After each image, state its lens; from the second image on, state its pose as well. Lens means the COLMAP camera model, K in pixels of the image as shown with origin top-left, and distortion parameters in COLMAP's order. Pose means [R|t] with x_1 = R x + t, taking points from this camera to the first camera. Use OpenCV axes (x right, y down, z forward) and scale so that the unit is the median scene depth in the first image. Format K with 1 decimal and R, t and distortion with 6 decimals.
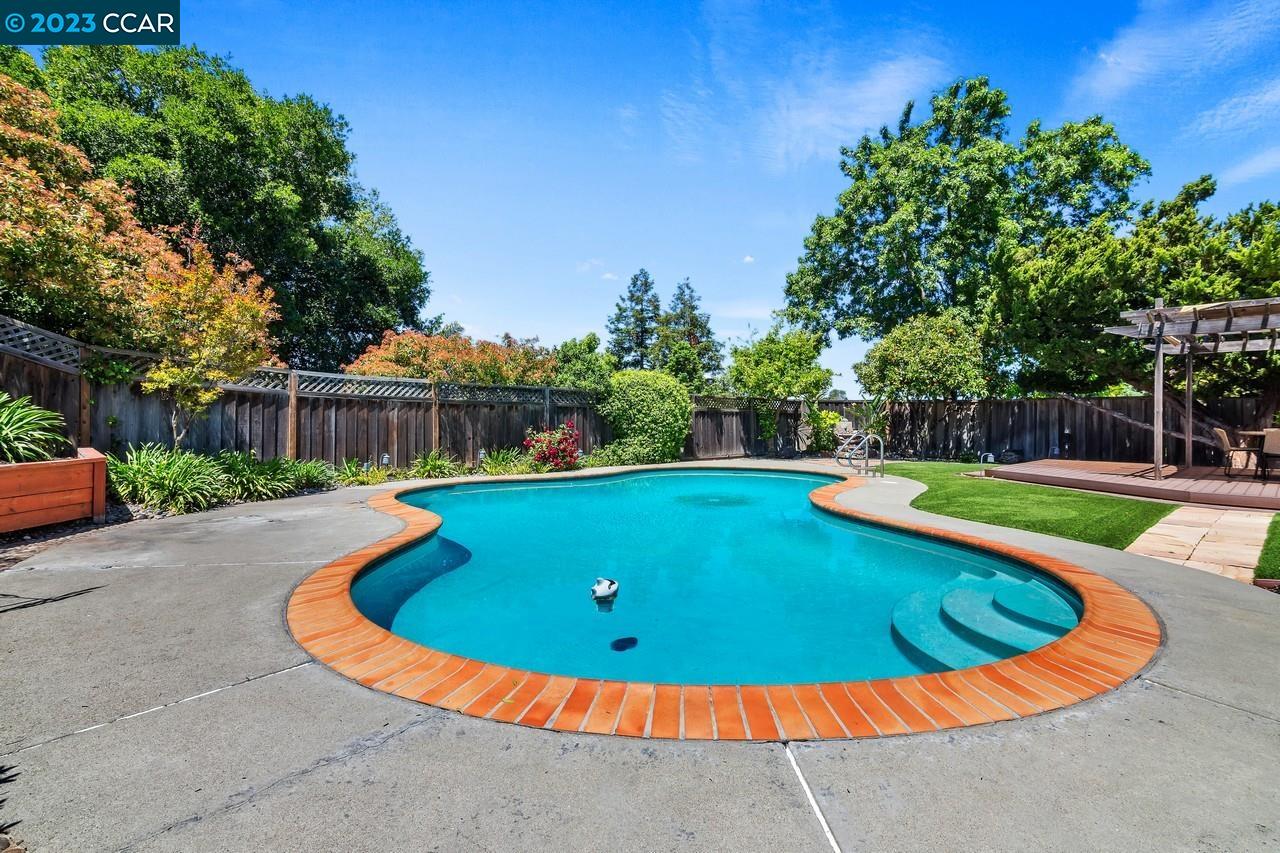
lens RADIAL K [[615.6, 0, 640.0], [0, 615.6, 426.5], [0, 0, 1]] dist [0.000611, -0.000080]
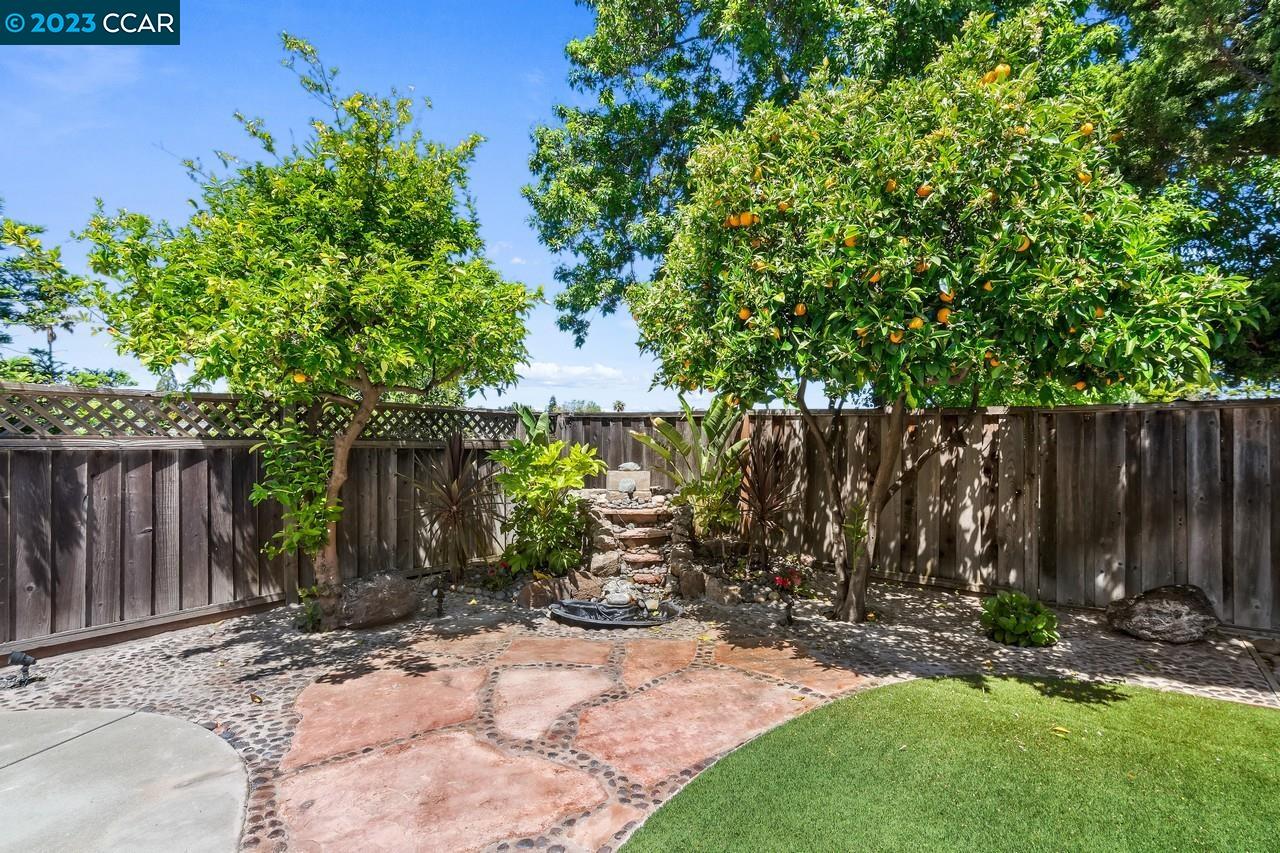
lens RADIAL K [[615.6, 0, 640.0], [0, 615.6, 426.5], [0, 0, 1]] dist [0.000611, -0.000080]
pose [[0.983727, 0.000507, 0.179671, 0.303926], [0.006400, 0.999263, -0.037861, -0.022689], [-0.179557, 0.038394, 0.982998, 0.719915]]
